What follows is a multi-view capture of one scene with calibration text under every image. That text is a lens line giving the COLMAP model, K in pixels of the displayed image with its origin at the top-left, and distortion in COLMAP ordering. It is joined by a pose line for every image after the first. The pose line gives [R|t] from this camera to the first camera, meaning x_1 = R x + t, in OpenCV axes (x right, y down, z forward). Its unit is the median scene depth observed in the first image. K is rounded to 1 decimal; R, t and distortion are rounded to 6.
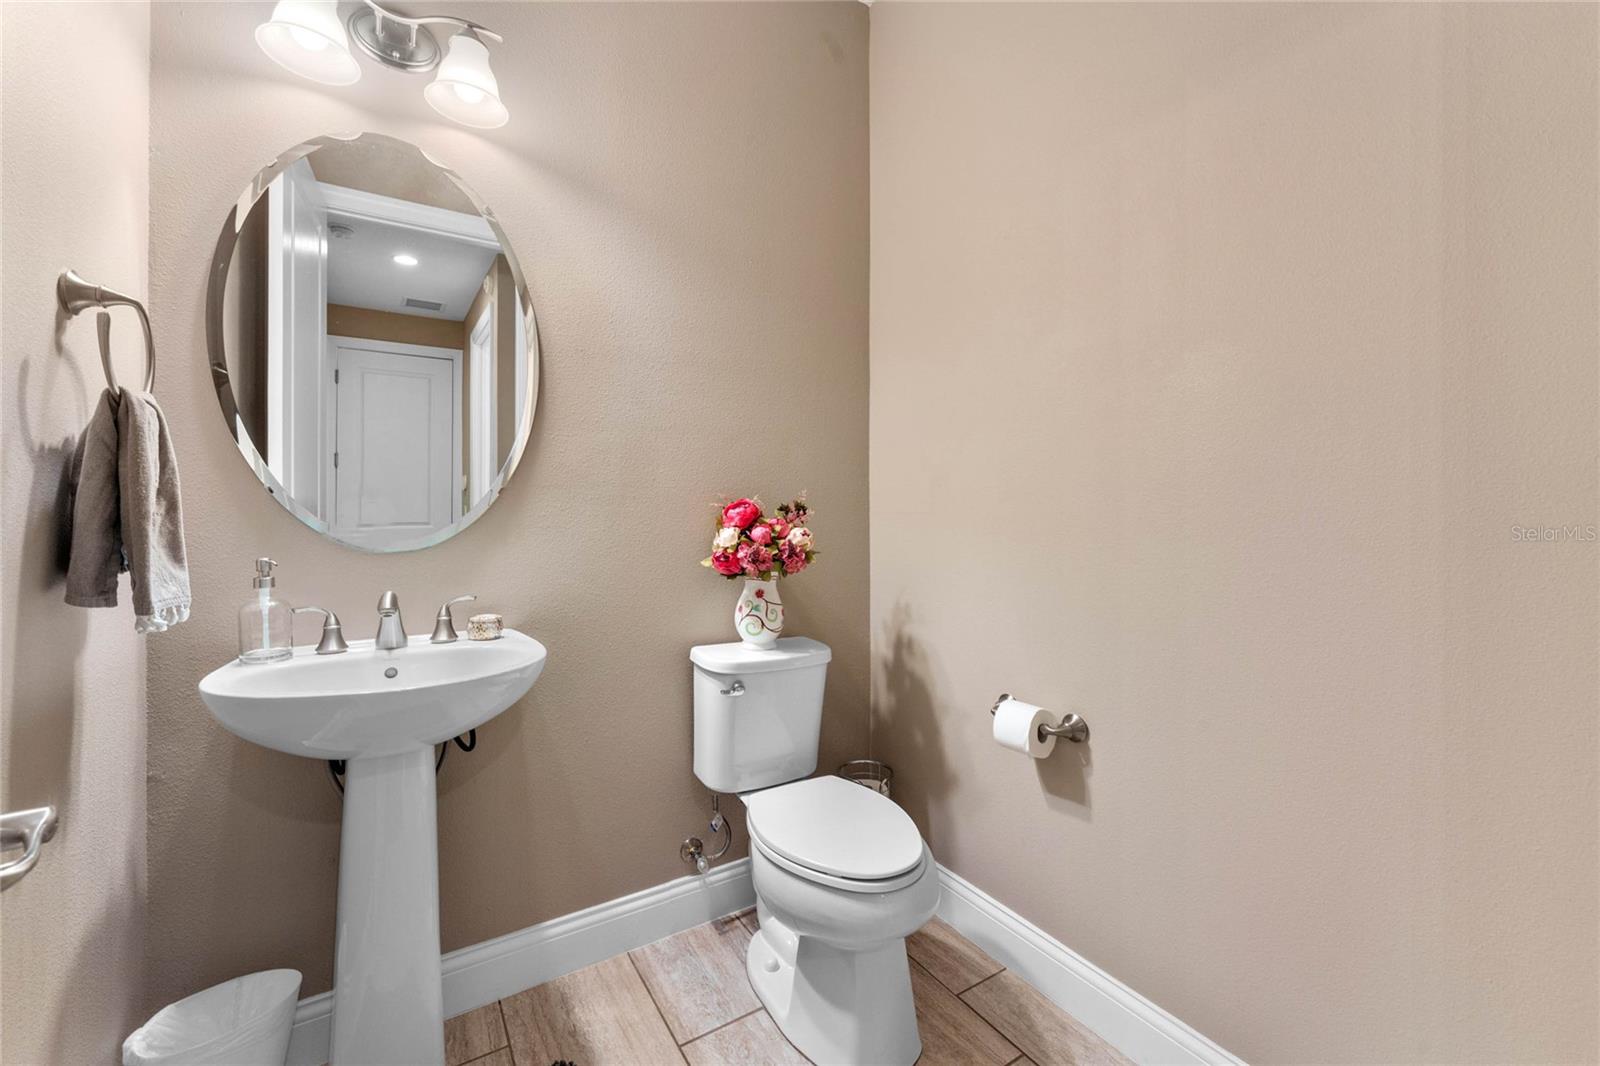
lens RADIAL K [[650.5, 0, 800.2], [0, 650.5, 527.1], [0, 0, 1]] dist [0.003306, -0.000137]
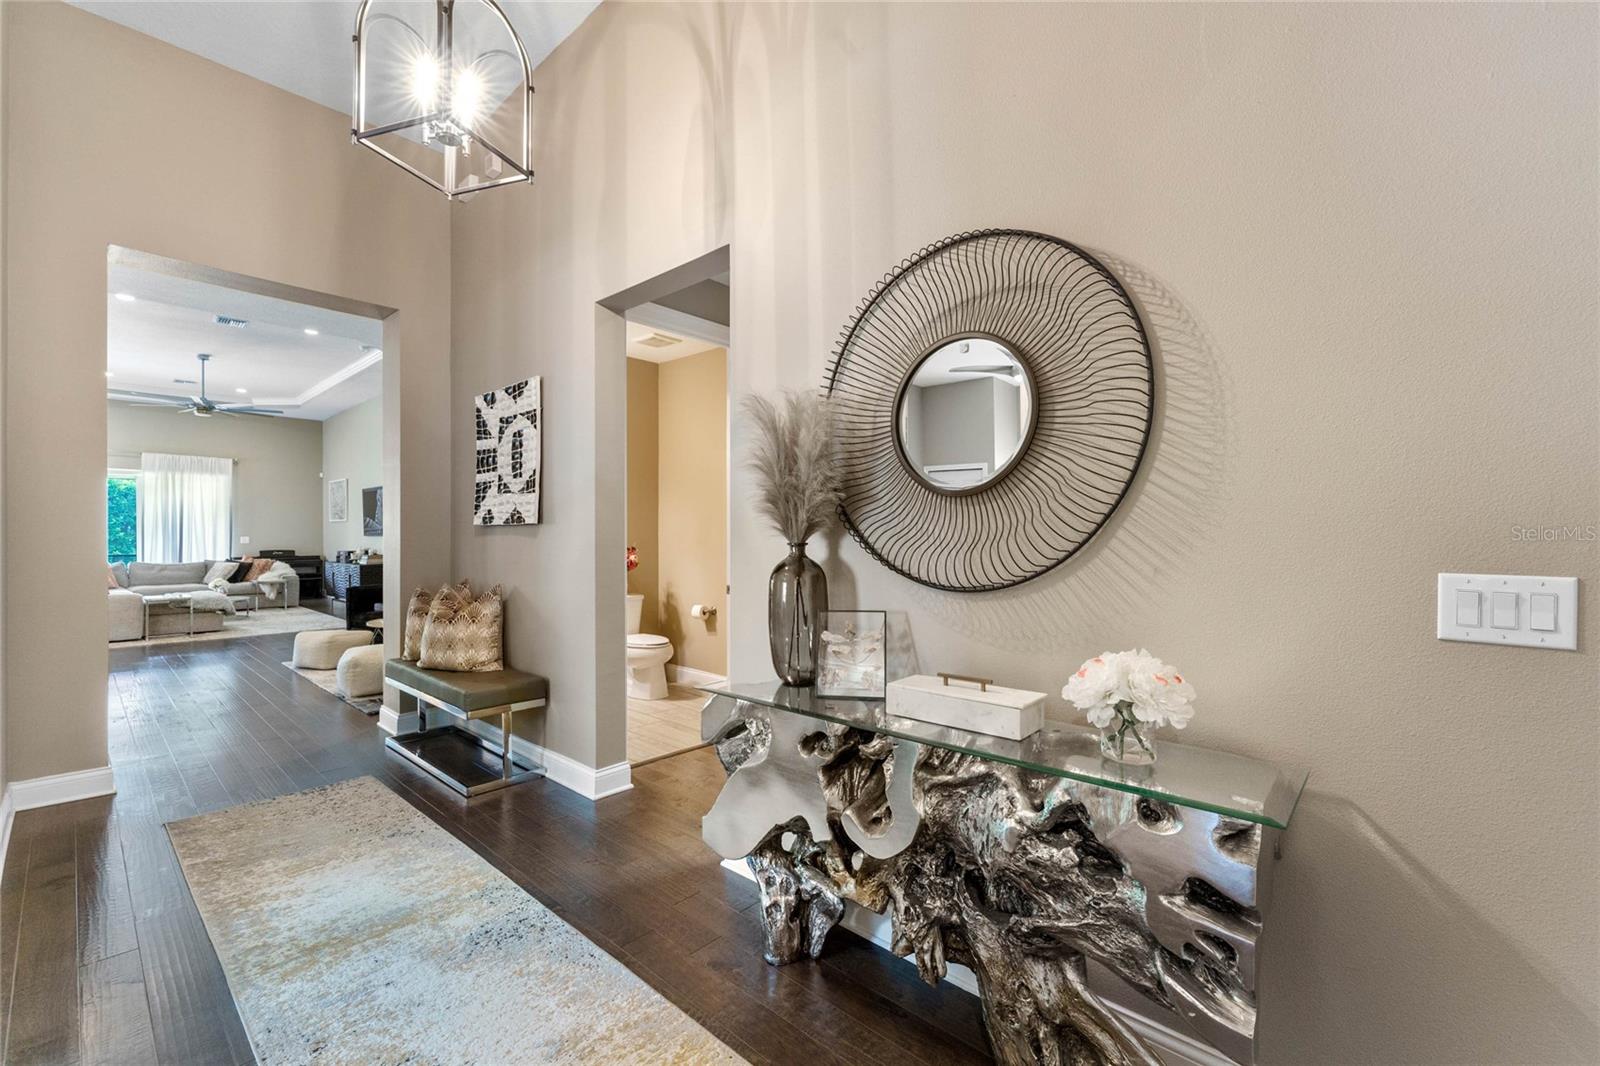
lens RADIAL K [[650.5, 0, 800.3], [0, 650.5, 538.9], [0, 0, 1]] dist [0.003306, -0.000137]
pose [[0.959413, 0.005429, 0.281953, -0.112234], [-0.002579, 0.999942, -0.010479, -0.045901], [-0.281993, 0.009327, 0.959371, -2.181768]]
